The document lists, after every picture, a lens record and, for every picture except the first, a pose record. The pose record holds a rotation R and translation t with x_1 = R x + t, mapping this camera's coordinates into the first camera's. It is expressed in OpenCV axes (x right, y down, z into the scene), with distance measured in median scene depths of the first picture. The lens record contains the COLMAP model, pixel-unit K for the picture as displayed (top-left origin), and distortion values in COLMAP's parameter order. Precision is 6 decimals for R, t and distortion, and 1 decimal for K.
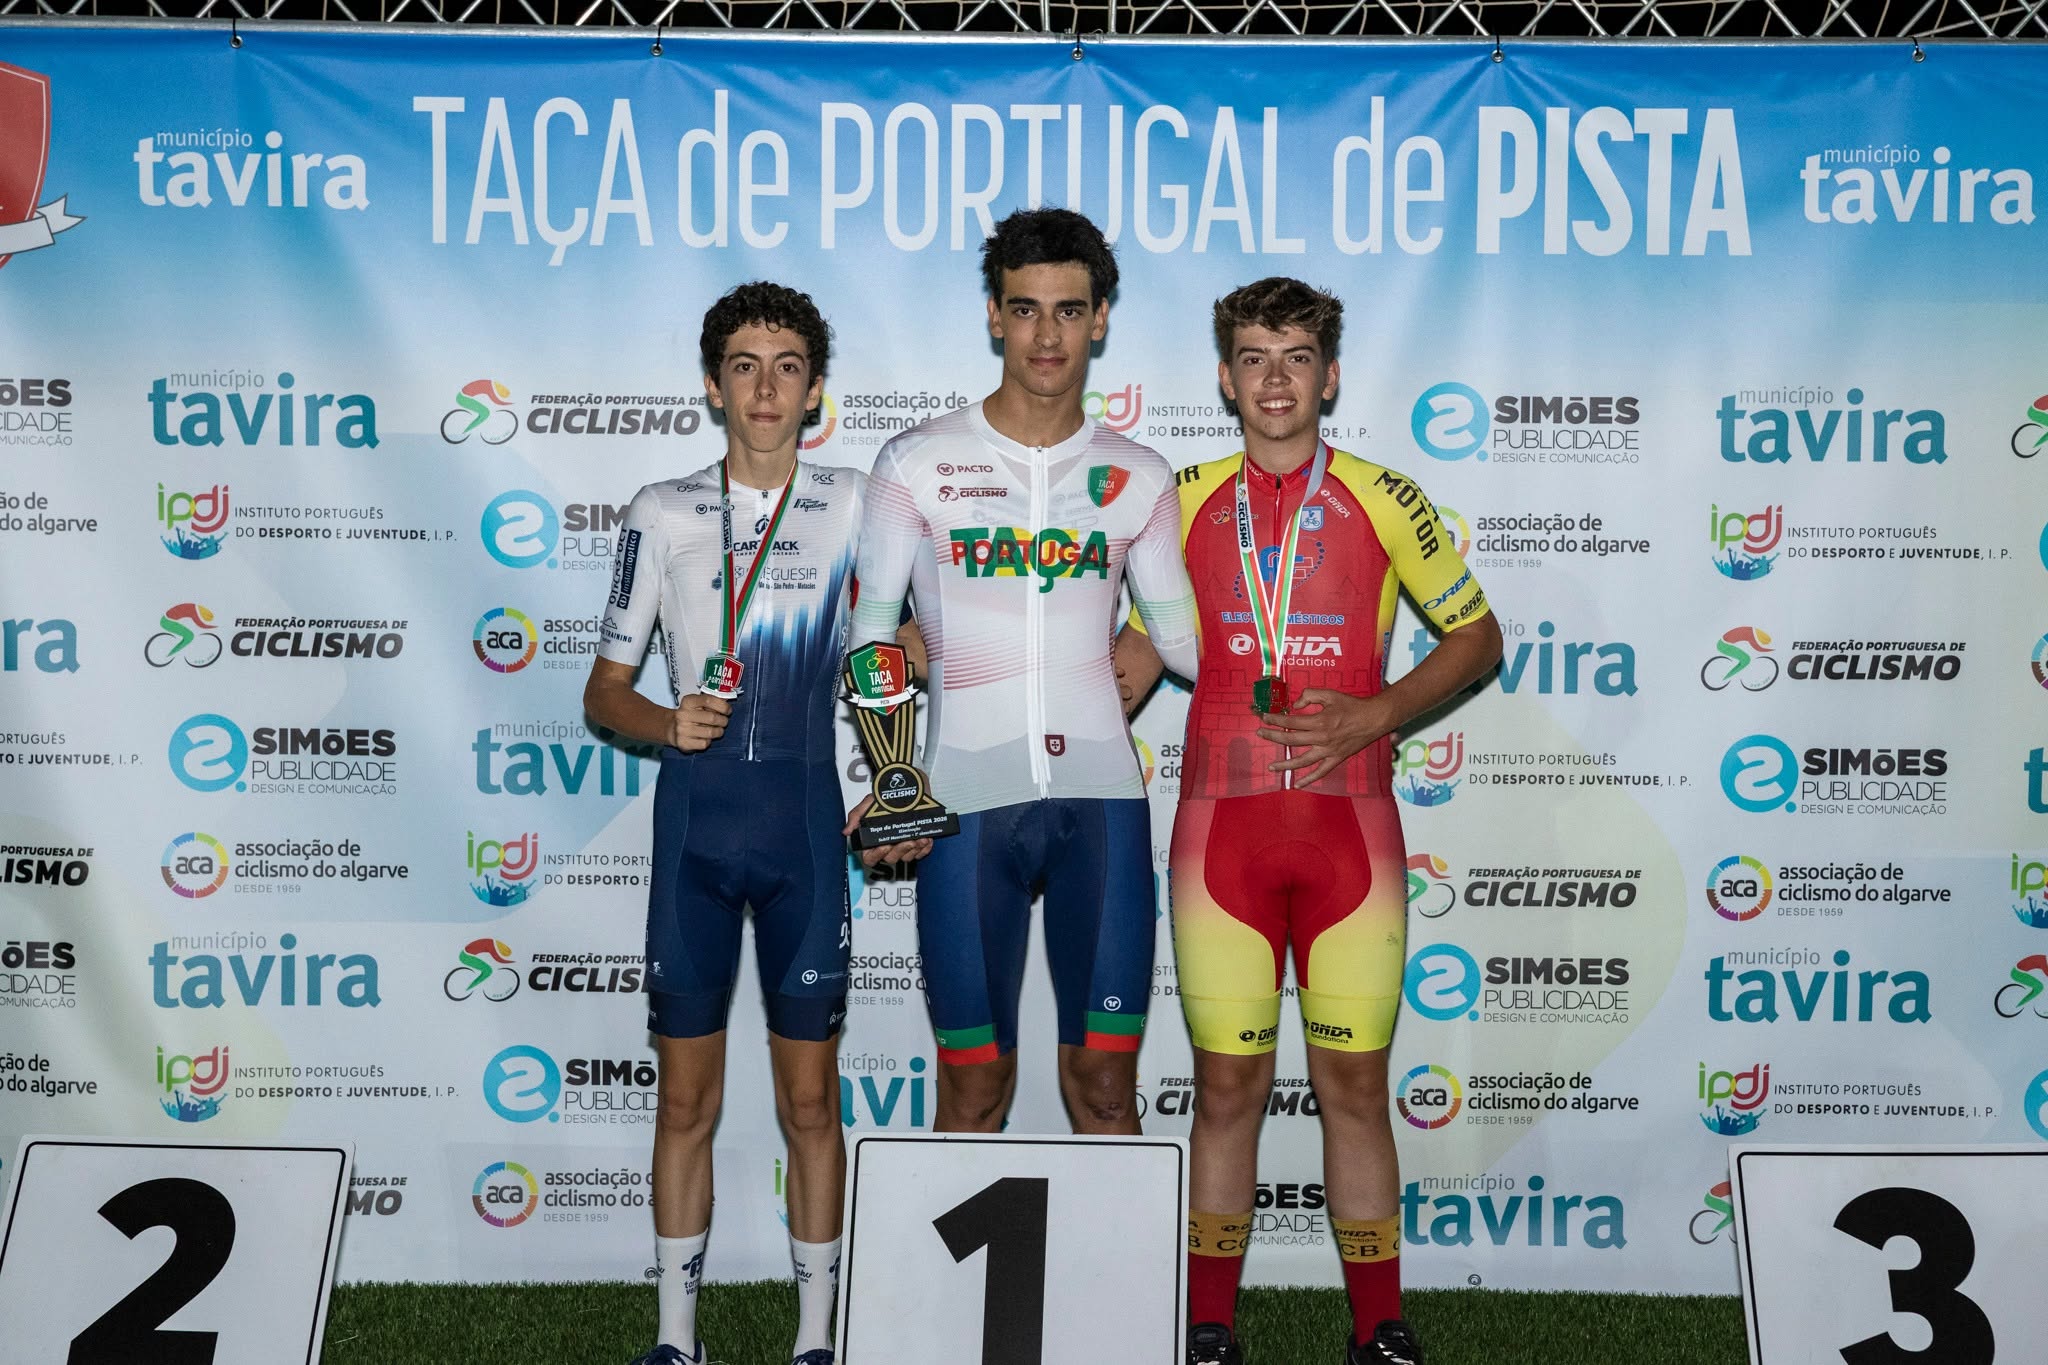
lens RADIAL K [[6073.5, 0, 1061.4], [0, 6073.5, 630.0], [0, 0, 1]] dist [0.054223, -0.427669]
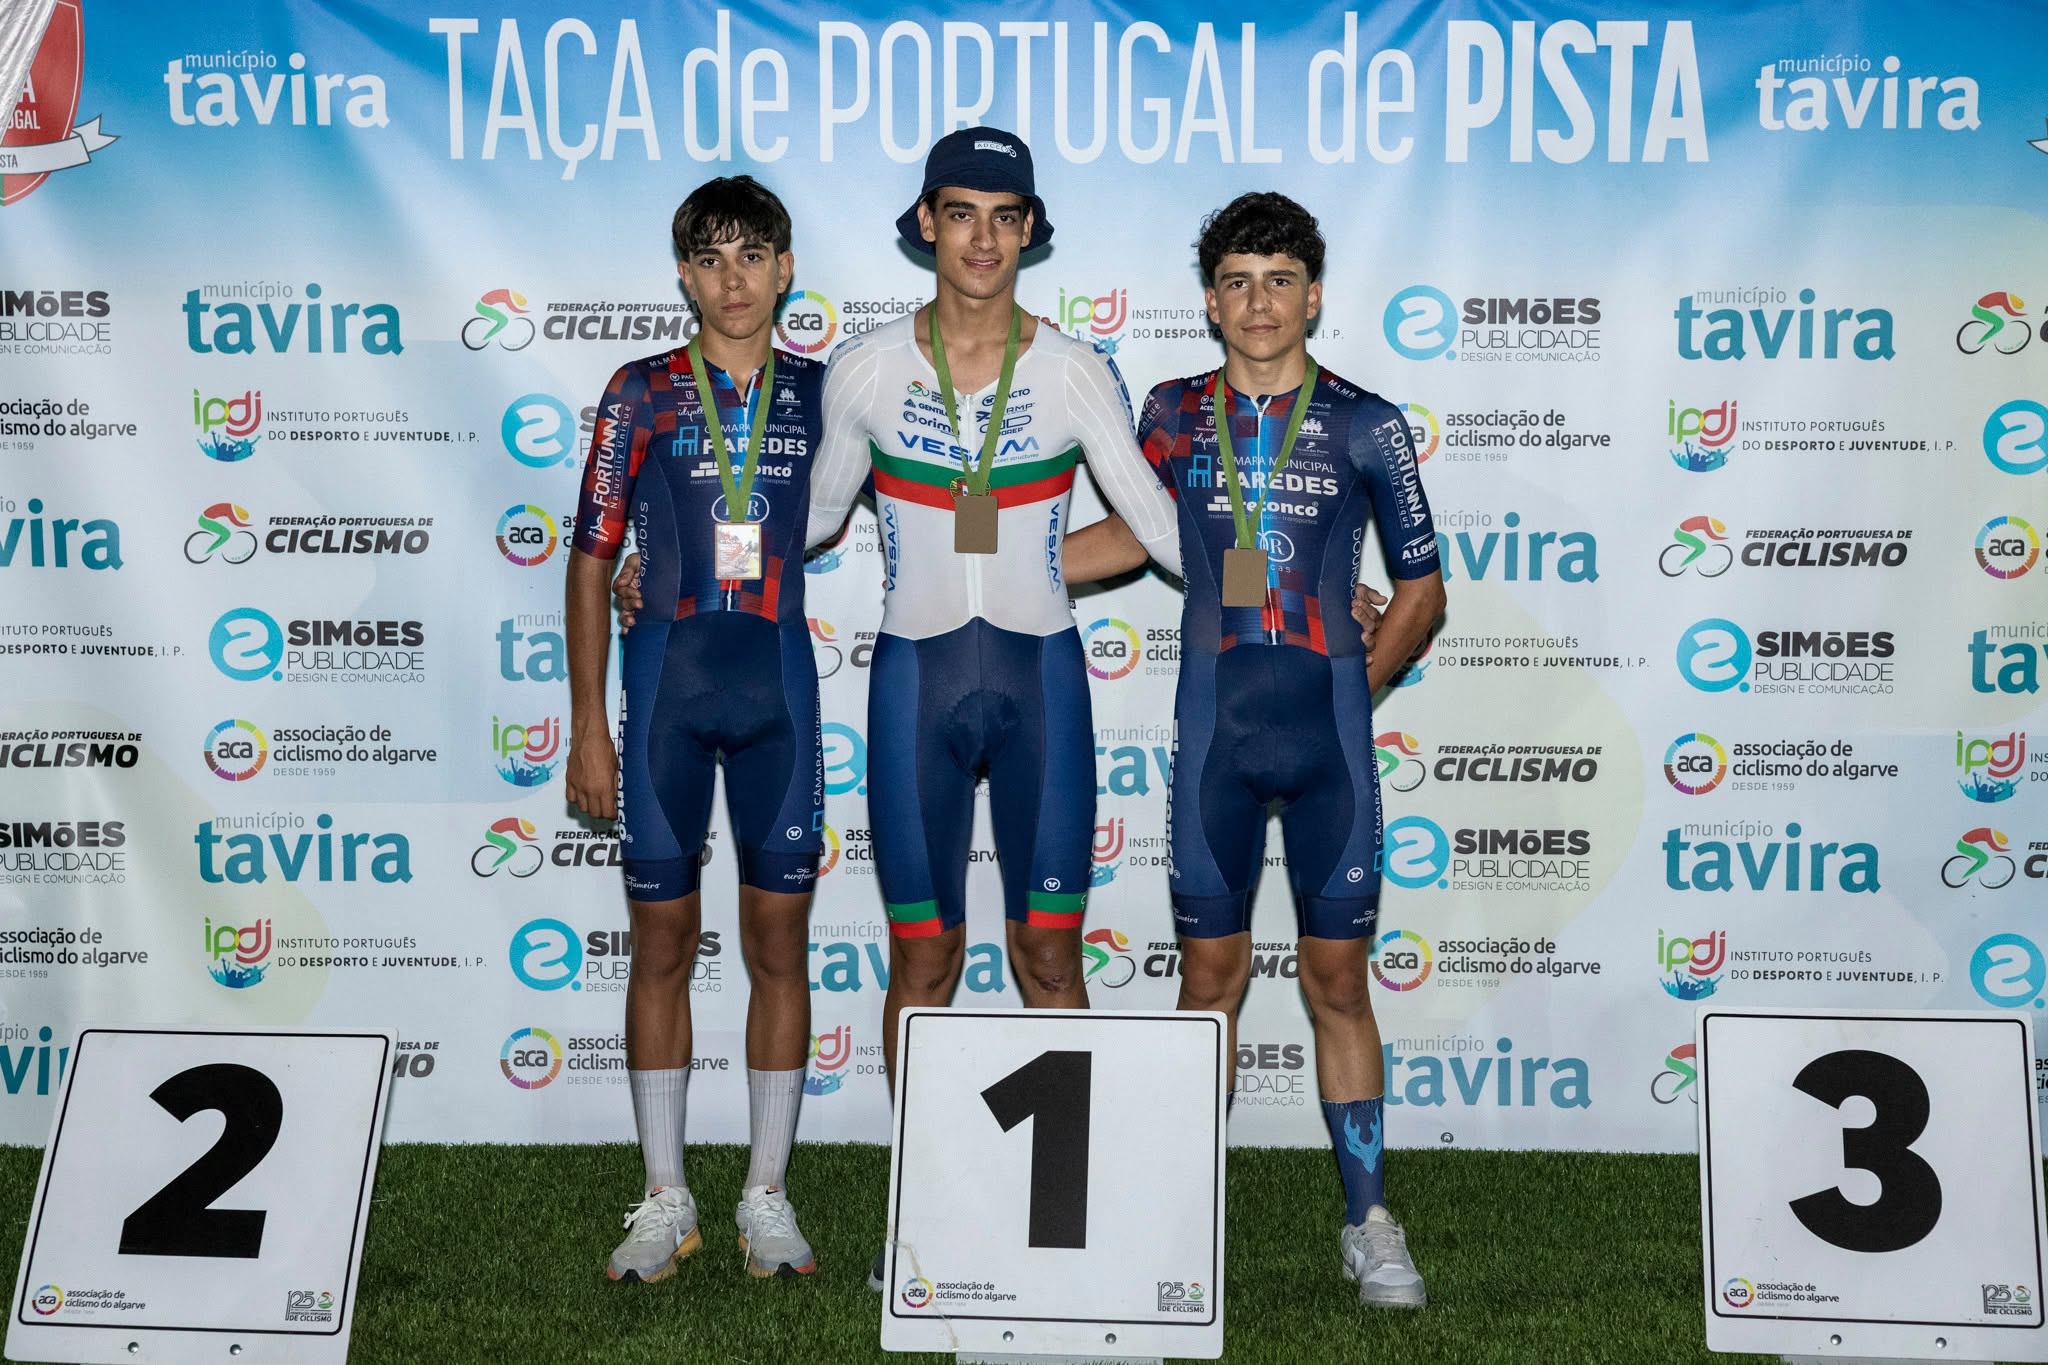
lens RADIAL K [[6479.3, 0, 874.5], [0, 6479.3, 743.8], [0, 0, 1]] dist [0.042832, 0.364517]
pose [[0.999713, -0.004977, -0.023445, -0.004525], [0.005738, 0.999455, 0.032500, 0.001489], [0.023270, -0.032626, 0.999197, -0.125764]]
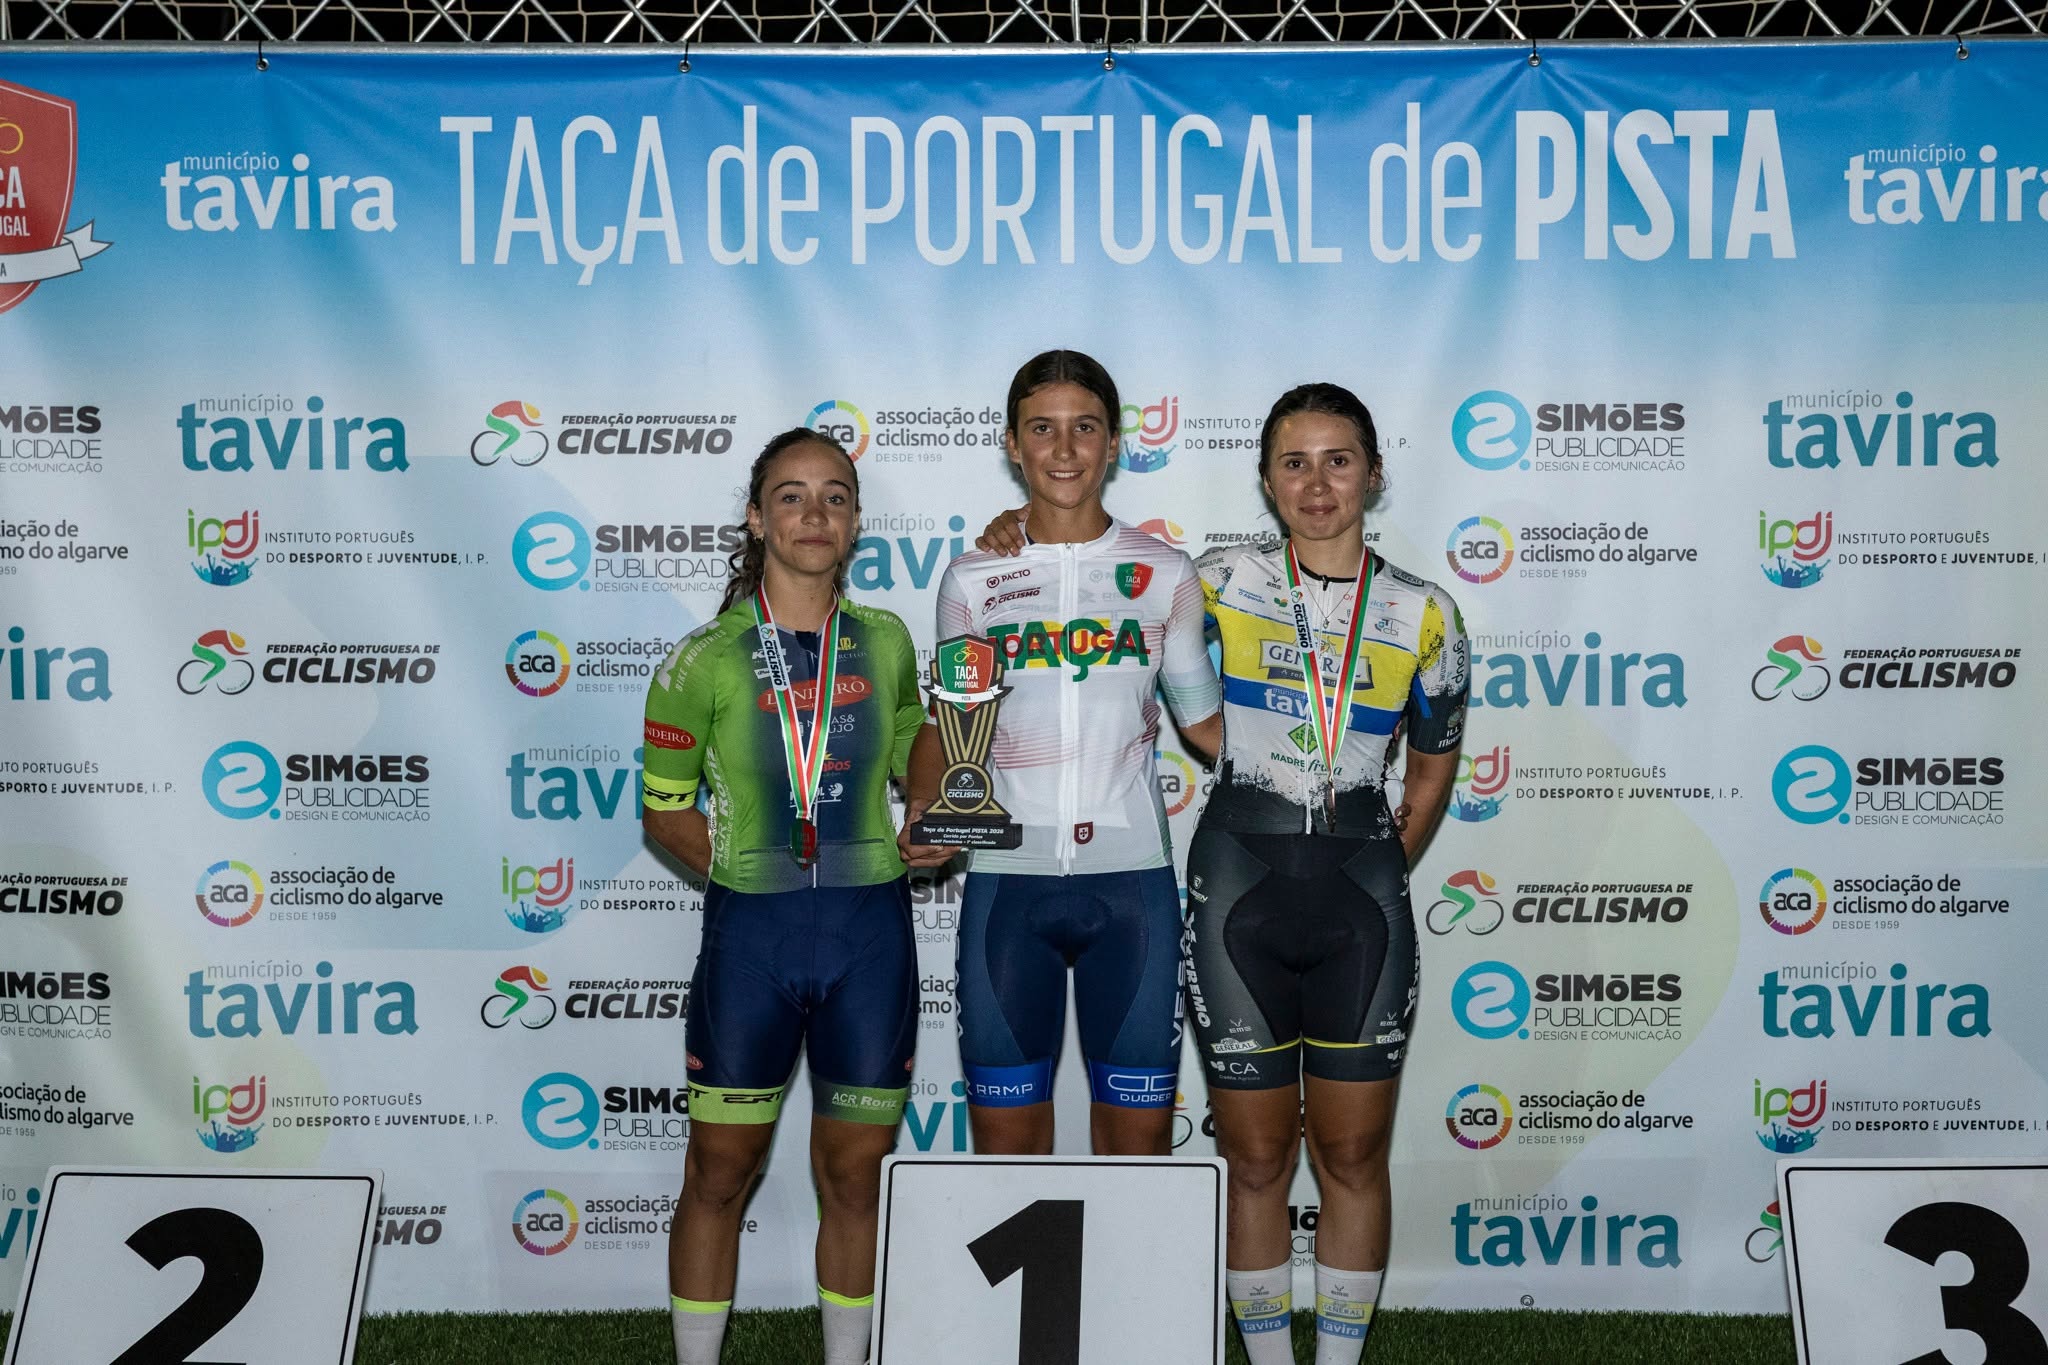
lens RADIAL K [[5669.6, 0, 944.8], [0, 5669.6, 667.4], [0, 0, 1]] dist [0.067410, -0.536540]
pose [[0.999630, -0.011676, -0.024555, -0.002557], [0.011810, 0.999916, 0.005326, -0.001835], [0.024491, -0.005614, 0.999684, 0.077350]]
